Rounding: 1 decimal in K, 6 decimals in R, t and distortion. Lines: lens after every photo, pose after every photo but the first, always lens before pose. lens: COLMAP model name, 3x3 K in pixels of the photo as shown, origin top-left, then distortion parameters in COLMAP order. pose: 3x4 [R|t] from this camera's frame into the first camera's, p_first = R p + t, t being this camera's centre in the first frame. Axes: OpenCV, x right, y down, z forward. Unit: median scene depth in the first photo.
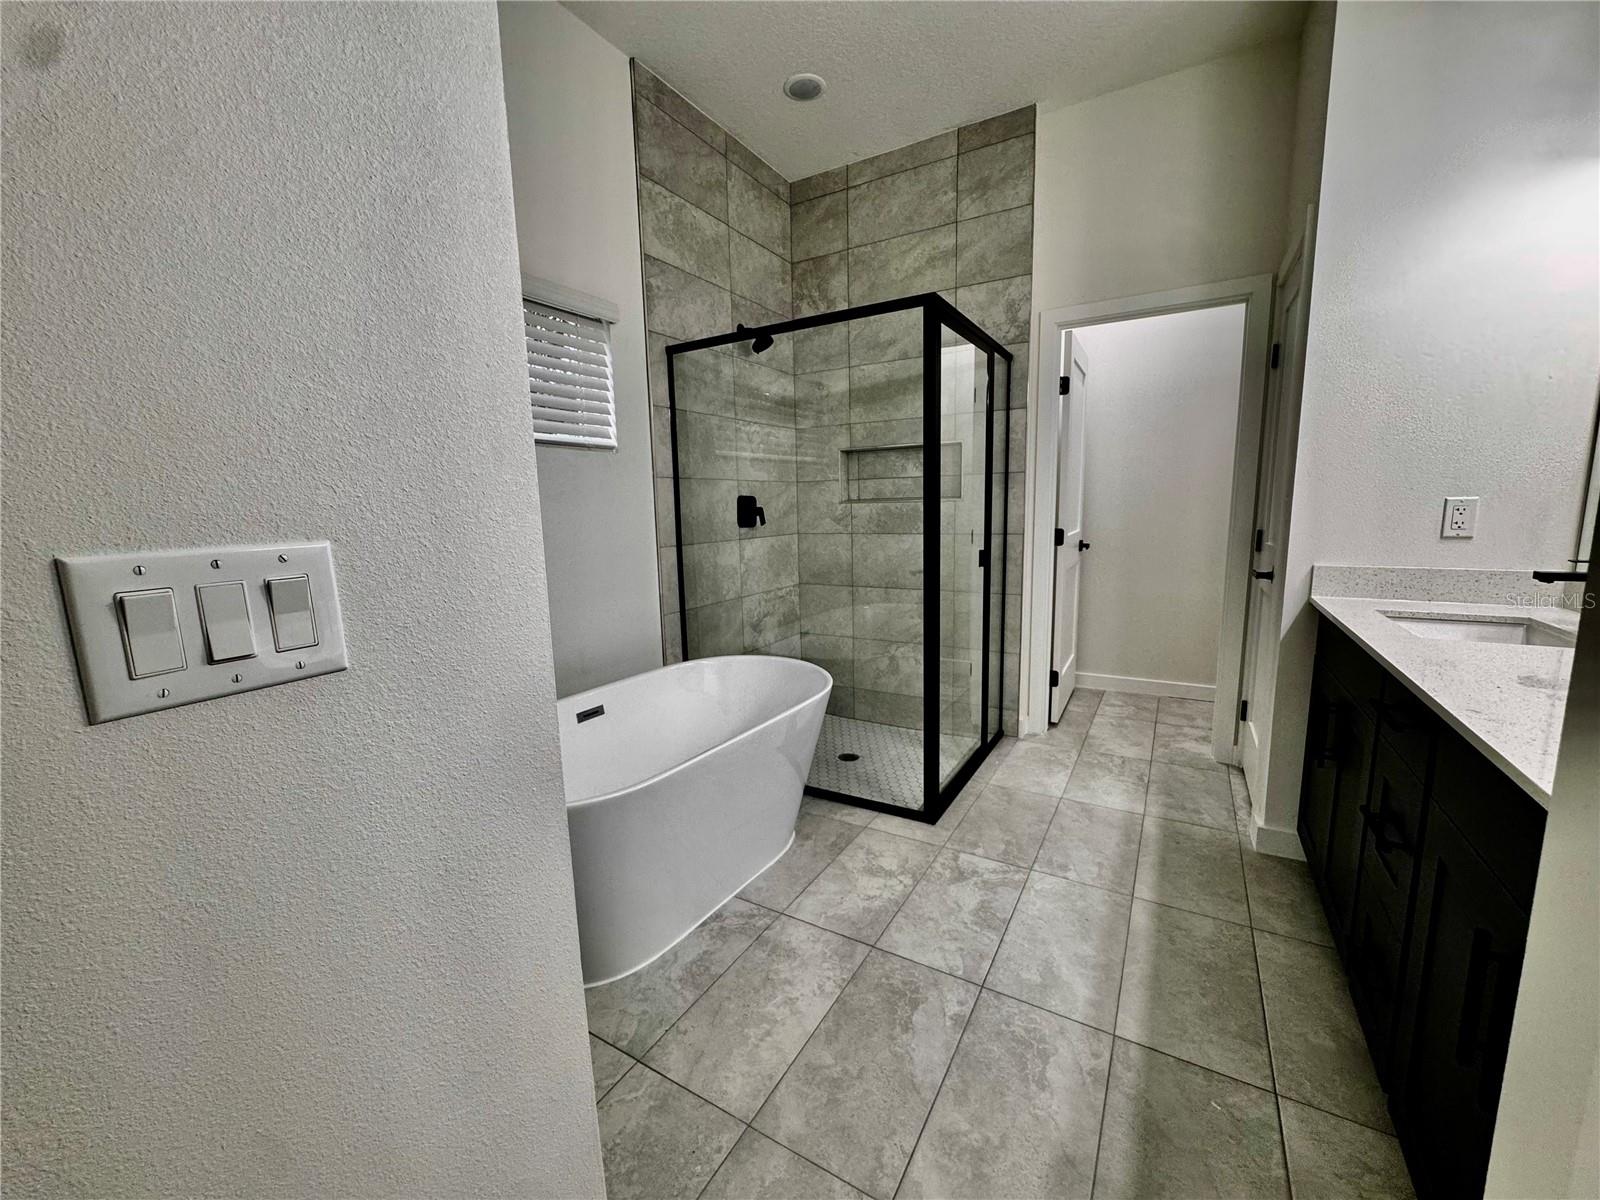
lens RADIAL K [[637.3, 0, 801.8], [0, 637.3, 601.5], [0, 0, 1]] dist [-0.005834, 0.000954]
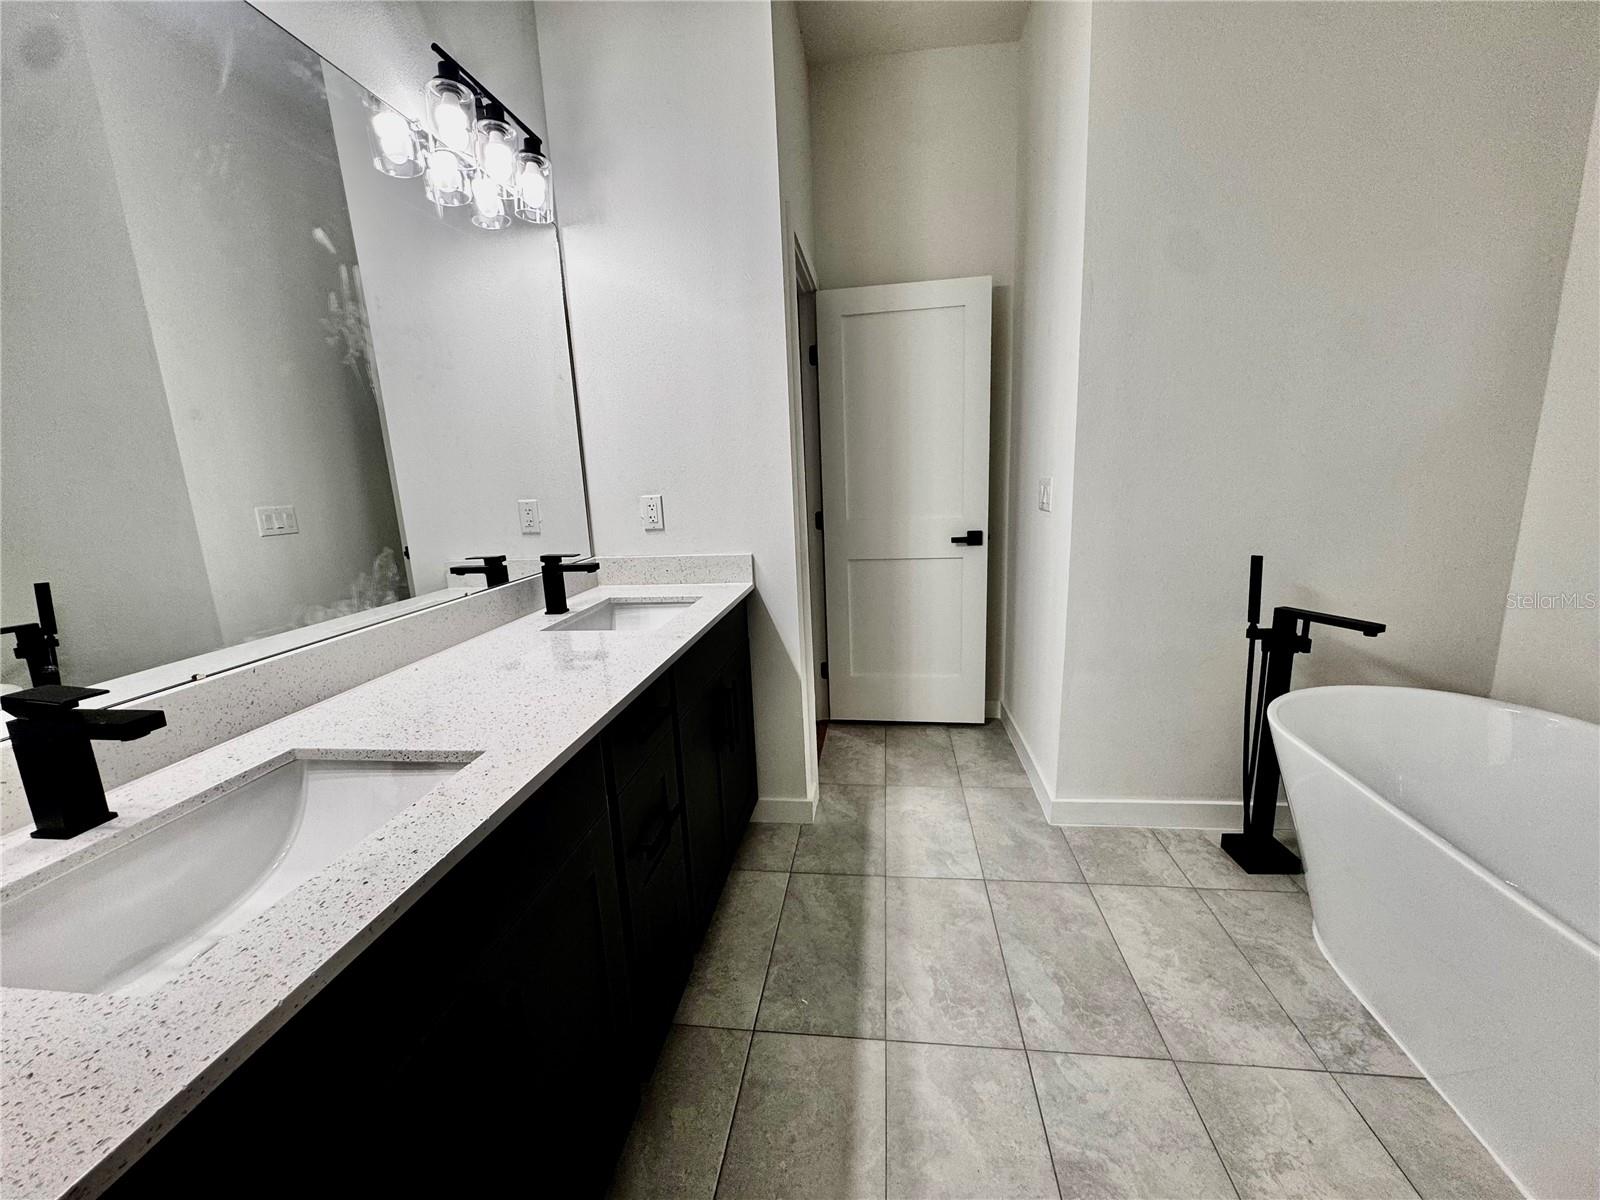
lens RADIAL K [[637.3, 0, 805.4], [0, 637.3, 603.5], [0, 0, 1]] dist [-0.005834, 0.000954]
pose [[-0.913061, 0.142294, -0.382195, 0.506361], [0.001888, 0.938621, 0.344945, -0.164061], [0.407820, 0.314234, -0.857287, 0.903466]]
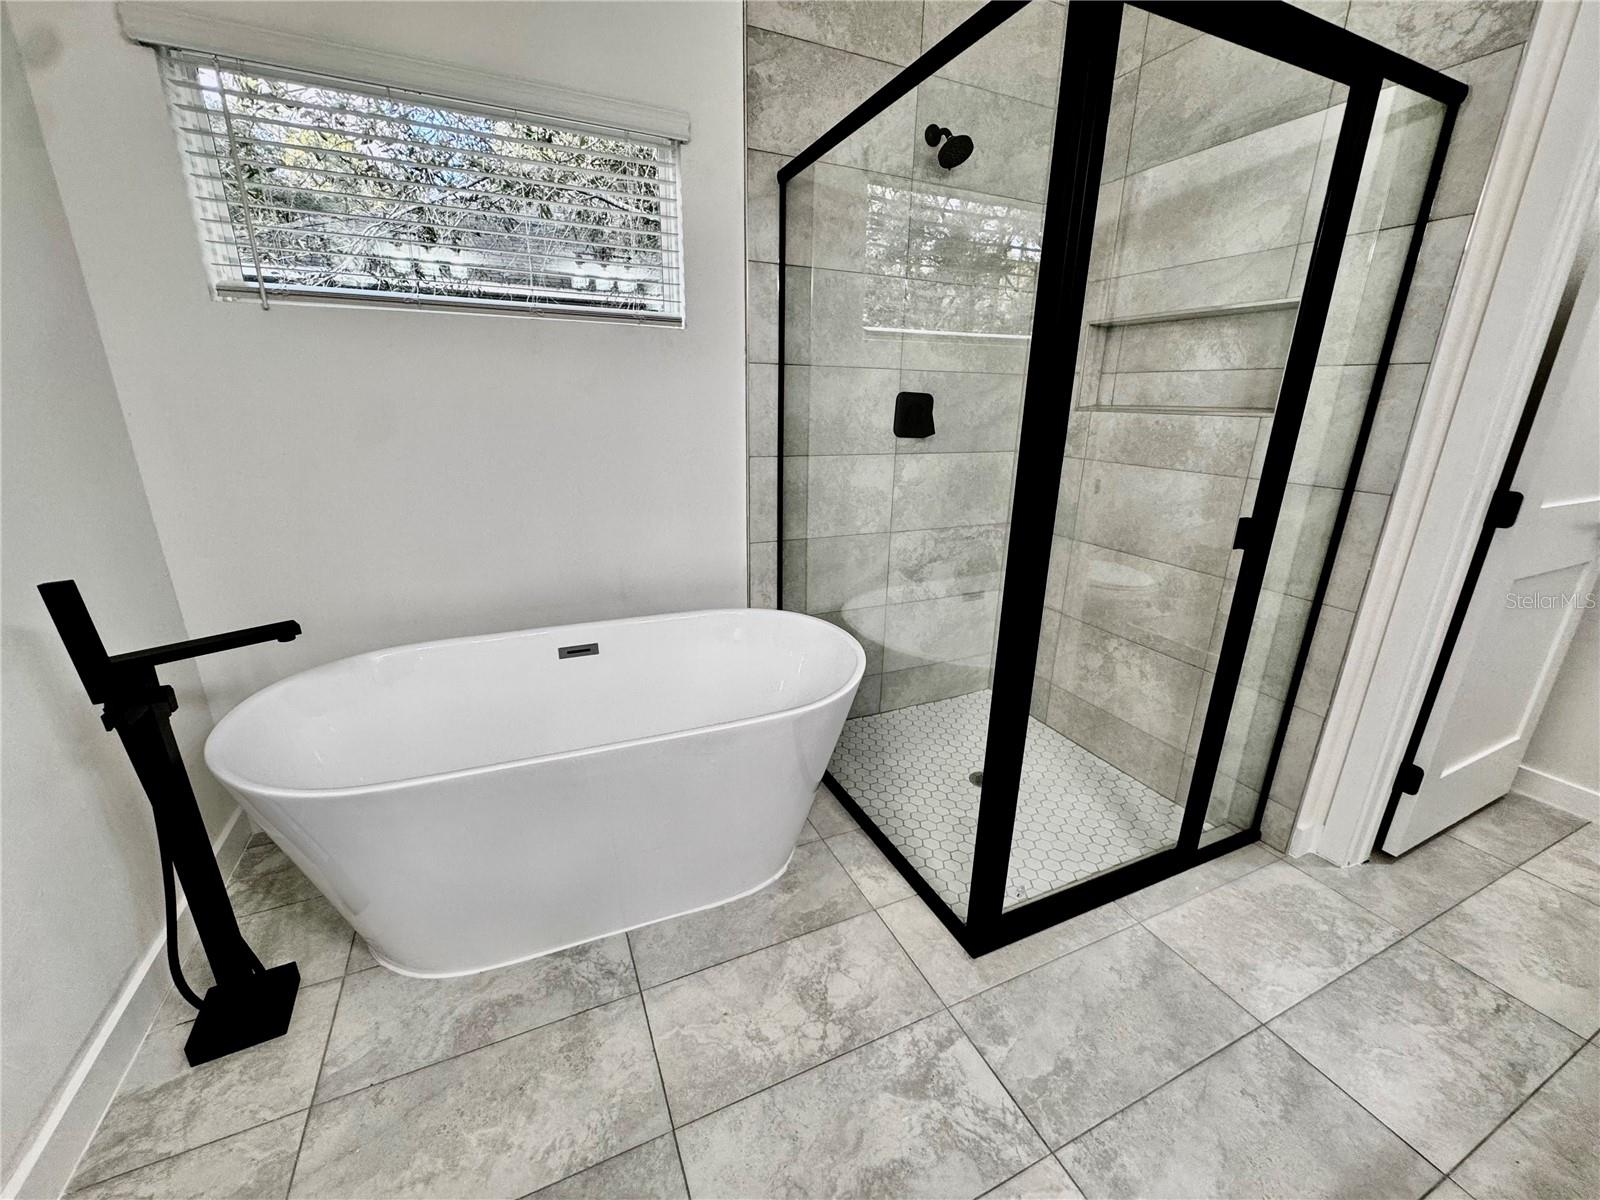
lens RADIAL K [[637.3, 0, 802.7], [0, 637.3, 600.0], [0, 0, 1]] dist [-0.005834, 0.000954]
pose [[0.822026, 0.210631, -0.529063, 0.309097], [-0.124186, 0.973024, 0.194428, -0.081378], [0.555744, -0.094123, 0.826008, 0.413173]]
